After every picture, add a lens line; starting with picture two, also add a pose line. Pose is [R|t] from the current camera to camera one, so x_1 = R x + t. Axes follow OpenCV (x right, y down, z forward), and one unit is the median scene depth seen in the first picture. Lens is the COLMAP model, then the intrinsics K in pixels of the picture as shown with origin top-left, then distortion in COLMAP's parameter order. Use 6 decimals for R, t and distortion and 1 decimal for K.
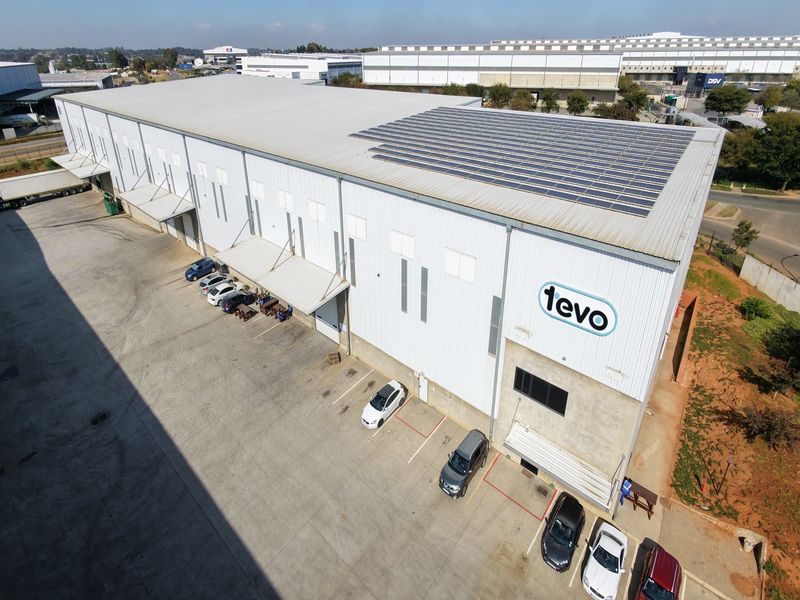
lens RADIAL K [[514.2, 0, 403.2], [0, 514.2, 296.2], [0, 0, 1]] dist [0.002660, 0.006775]
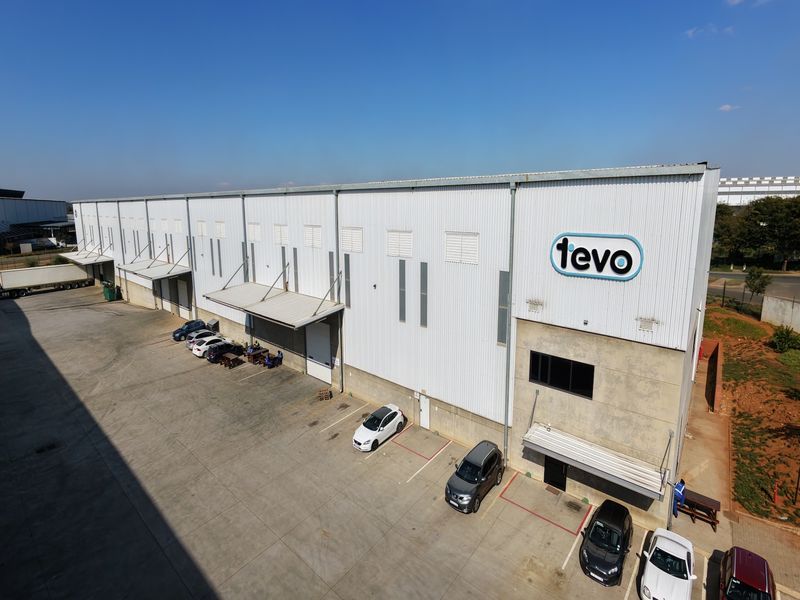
lens RADIAL K [[514.2, 0, 401.3], [0, 514.2, 286.8], [0, 0, 1]] dist [0.002660, 0.006775]
pose [[0.999980, -0.003494, -0.005270, 0.005693], [0.001950, 0.963248, -0.268608, 0.240866], [0.006015, 0.268593, 0.963235, 0.120025]]
